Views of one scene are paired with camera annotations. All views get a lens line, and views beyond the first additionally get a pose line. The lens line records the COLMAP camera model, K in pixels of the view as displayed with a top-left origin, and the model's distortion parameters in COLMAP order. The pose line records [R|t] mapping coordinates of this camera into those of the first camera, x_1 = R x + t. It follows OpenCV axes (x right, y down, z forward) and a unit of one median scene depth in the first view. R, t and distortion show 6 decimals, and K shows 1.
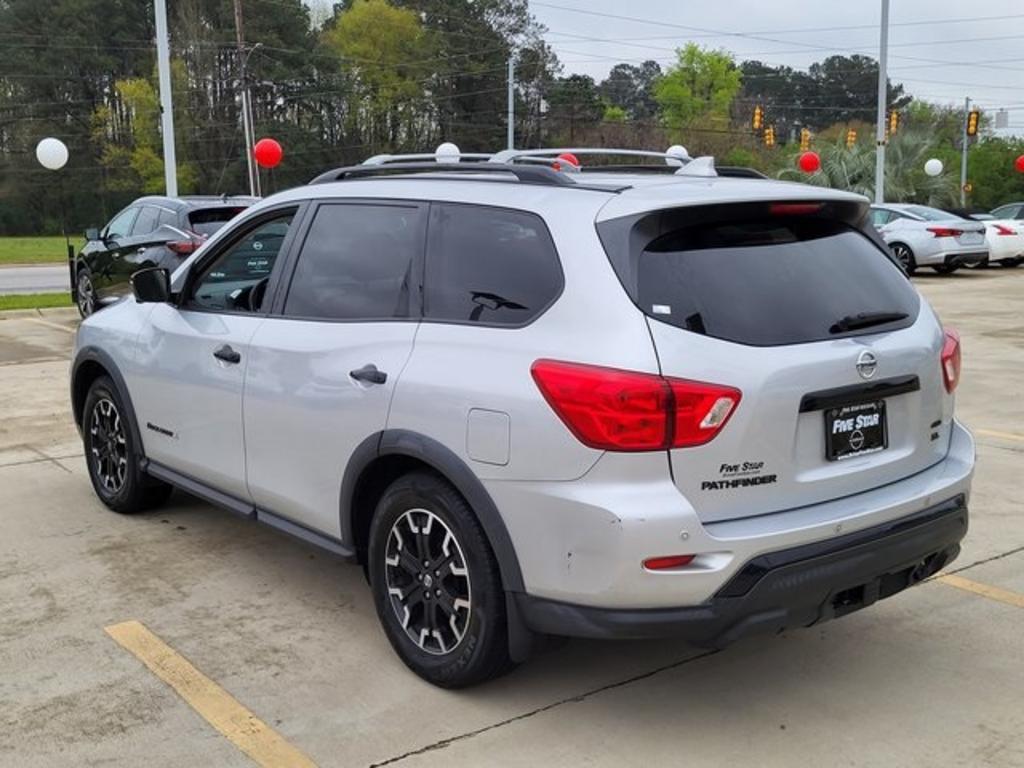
lens RADIAL K [[1136.8, 0, 471.5], [0, 1136.8, 402.6], [0, 0, 1]] dist [0.030534, 0.000000]
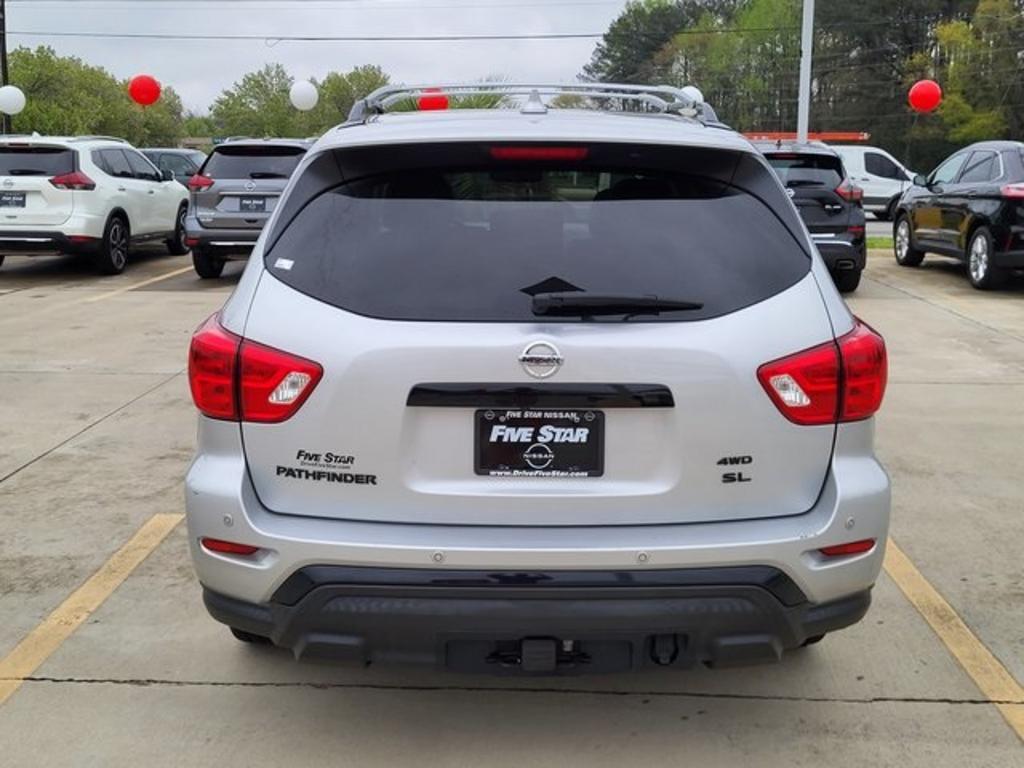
lens RADIAL K [[1136.8, 0, 509.0], [0, 1136.8, 381.5], [0, 0, 1]] dist [0.030534, 0.000000]
pose [[0.791849, 0.136388, -0.595293, 0.779828], [-0.120815, 0.990464, 0.066220, -0.066336], [0.598648, 0.019484, 0.800776, 0.377797]]
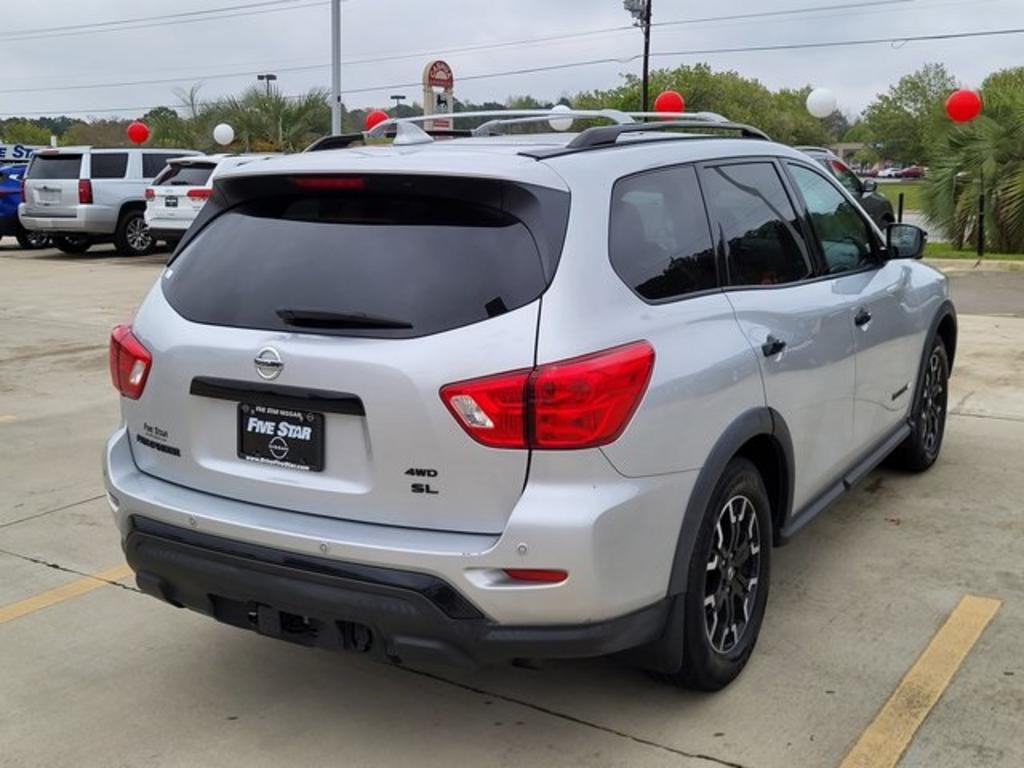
lens RADIAL K [[1136.8, 0, 504.6], [0, 1136.8, 378.5], [0, 0, 1]] dist [0.030534, 0.000000]
pose [[0.357701, 0.180458, -0.916234, 1.212001], [-0.150939, 0.979422, 0.133976, -0.166439], [0.921557, 0.090372, 0.377578, 0.833325]]
